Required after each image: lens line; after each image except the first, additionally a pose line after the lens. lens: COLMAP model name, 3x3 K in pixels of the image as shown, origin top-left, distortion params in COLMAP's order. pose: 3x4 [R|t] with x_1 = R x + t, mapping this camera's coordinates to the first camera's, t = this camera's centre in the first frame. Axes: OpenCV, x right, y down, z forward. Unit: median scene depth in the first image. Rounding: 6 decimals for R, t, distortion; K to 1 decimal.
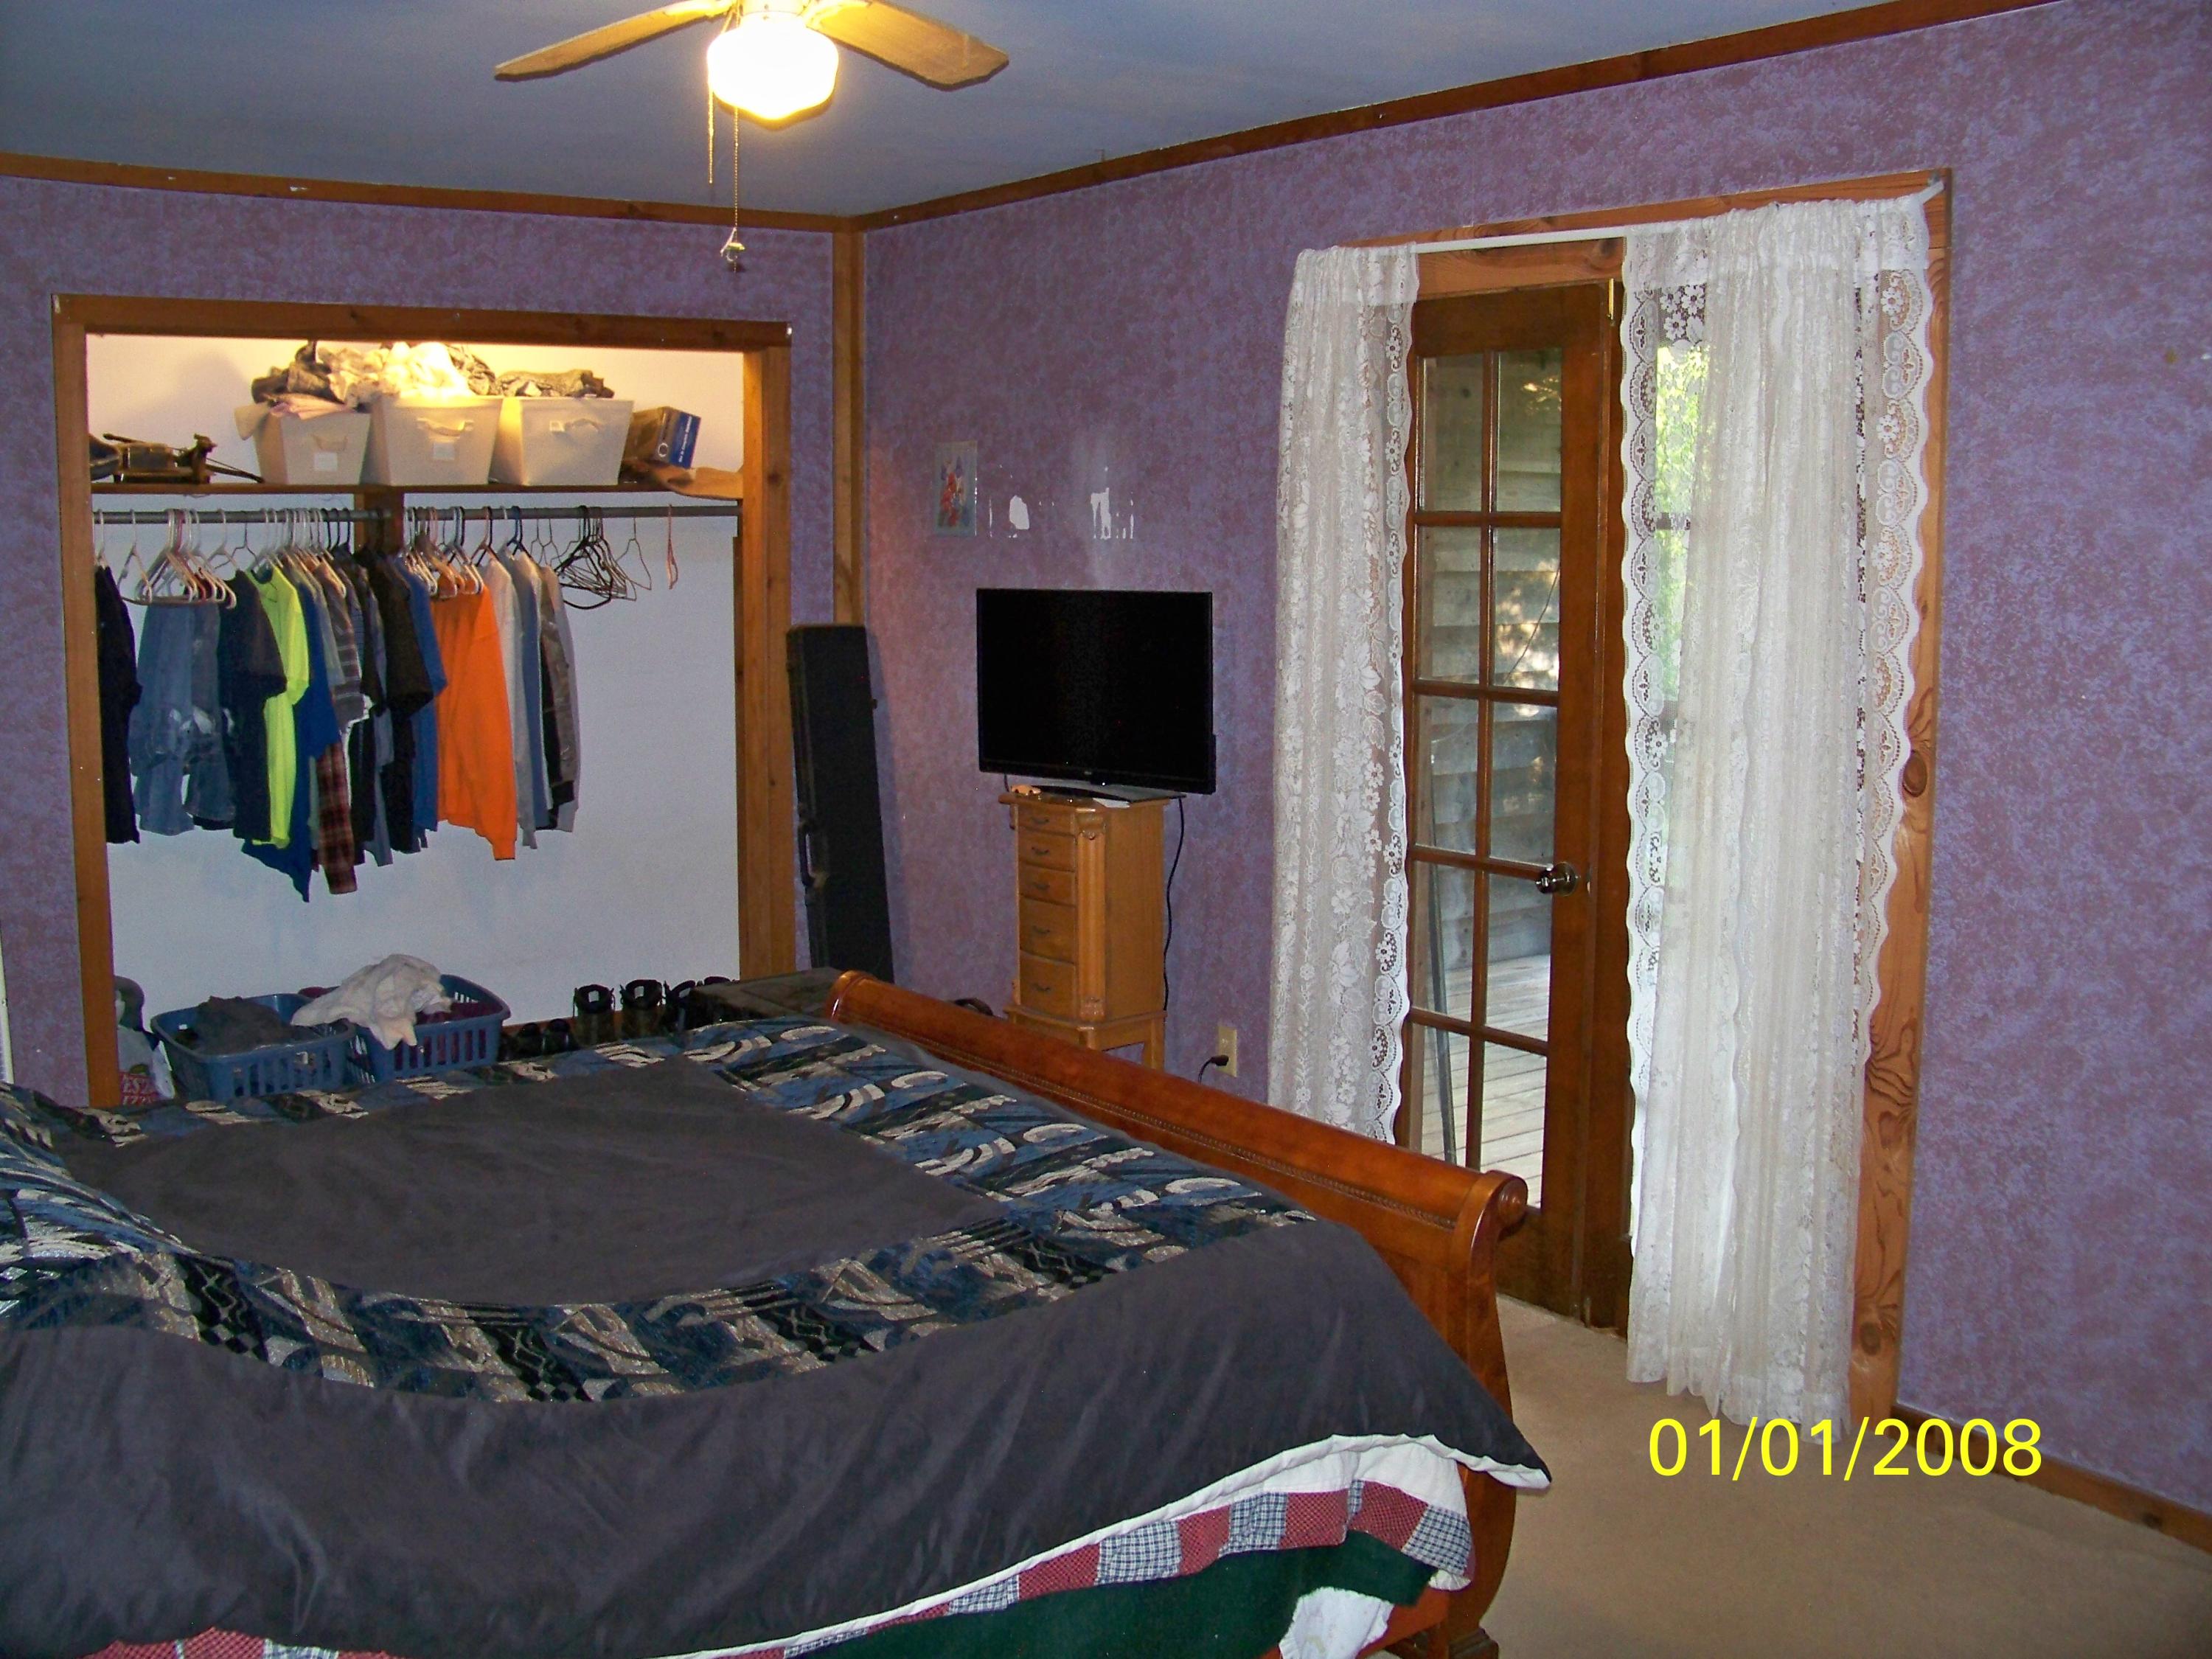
lens RADIAL K [[2180.0, 0, 1146.1], [0, 2180.0, 768.3], [0, 0, 1]] dist [-0.272784, 0.336851]
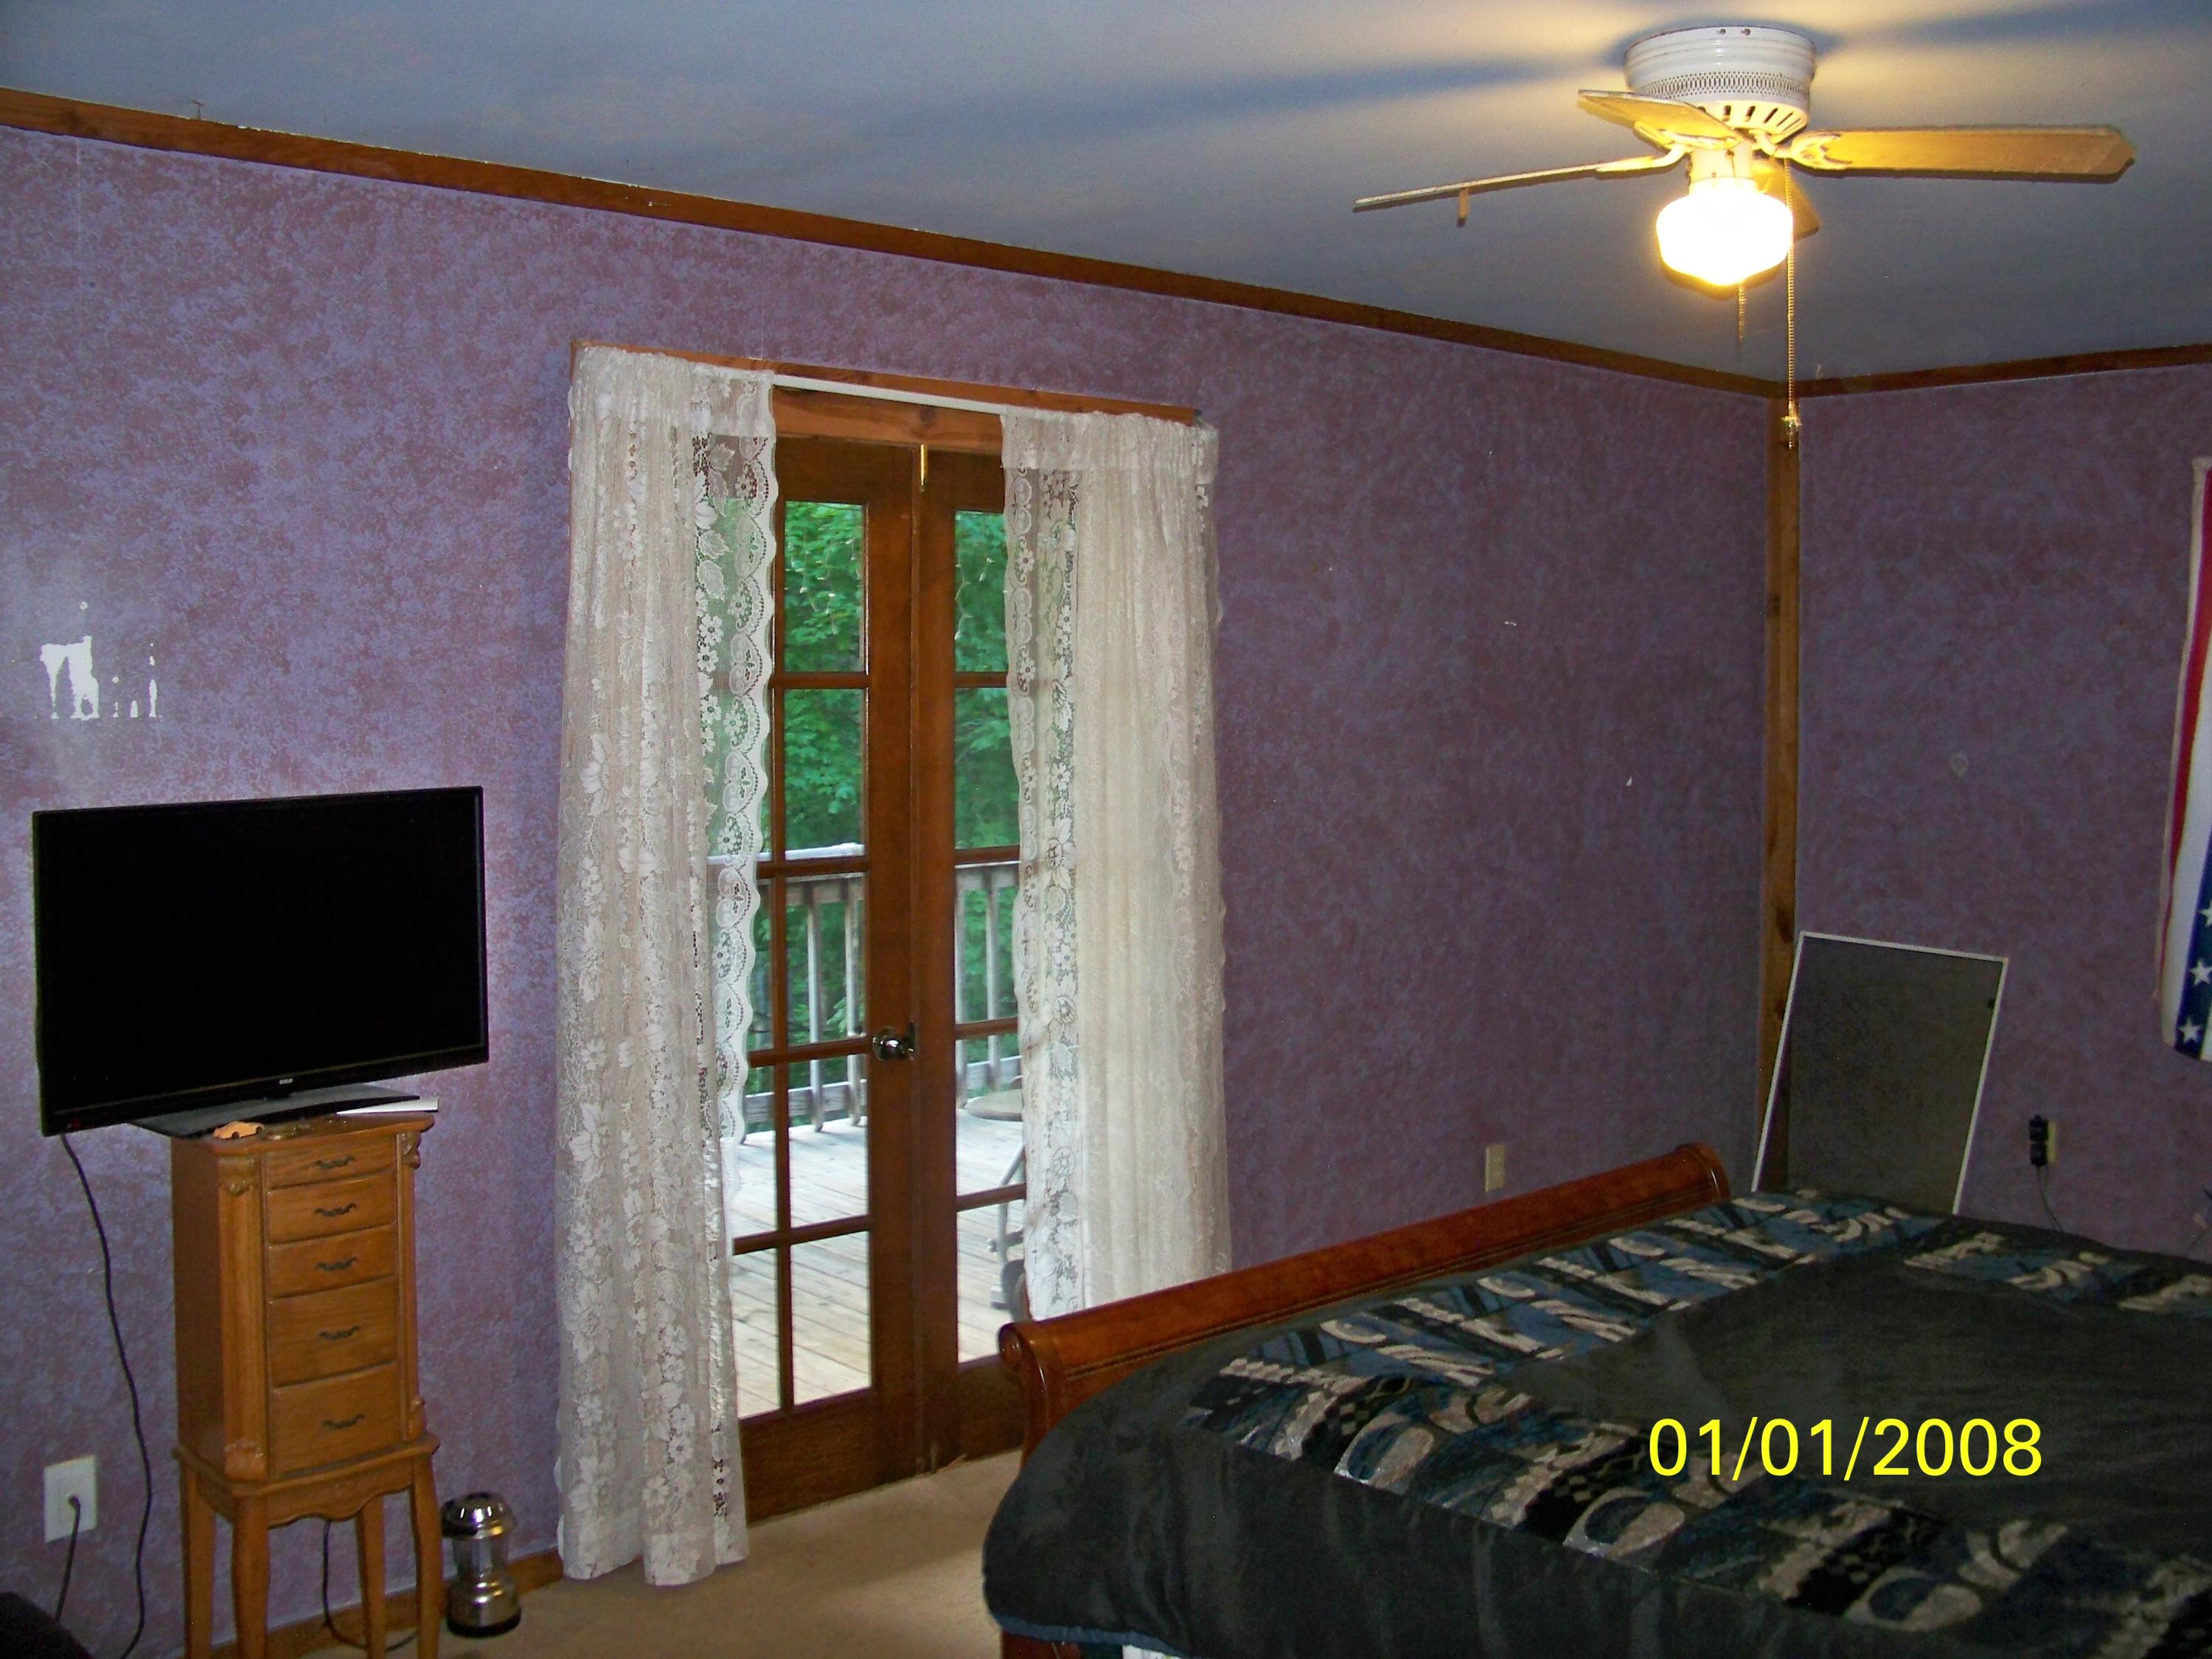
lens RADIAL K [[2180.0, 0, 1146.1], [0, 2180.0, 768.3], [0, 0, 1]] dist [-0.272784, 0.336851]
pose [[-0.087339, -0.044971, 0.995163, -0.814028], [0.109188, 0.992530, 0.054434, -0.117383], [-0.990177, 0.113414, -0.081776, 0.971008]]
